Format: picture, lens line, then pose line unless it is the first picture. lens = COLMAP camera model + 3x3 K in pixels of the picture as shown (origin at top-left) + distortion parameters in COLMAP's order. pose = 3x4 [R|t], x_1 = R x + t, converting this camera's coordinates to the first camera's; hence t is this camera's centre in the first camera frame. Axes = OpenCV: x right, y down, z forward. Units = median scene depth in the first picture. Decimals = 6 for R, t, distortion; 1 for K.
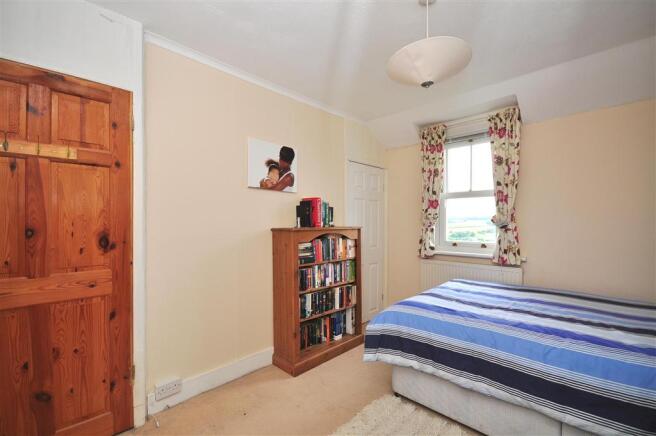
lens RADIAL K [[284.1, 0, 331.3], [0, 284.1, 220.6], [0, 0, 1]] dist [0.000544, -0.000512]
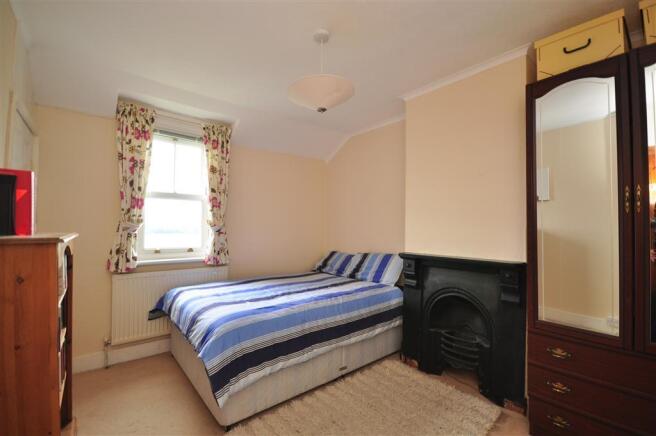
lens RADIAL K [[284.1, 0, 332.6], [0, 284.1, 219.2], [0, 0, 1]] dist [0.000544, -0.000512]
pose [[0.107330, 0.031858, 0.993713, -0.432261], [-0.012833, 0.999448, -0.030656, 0.005771], [-0.994141, -0.009462, 0.107680, 0.431211]]
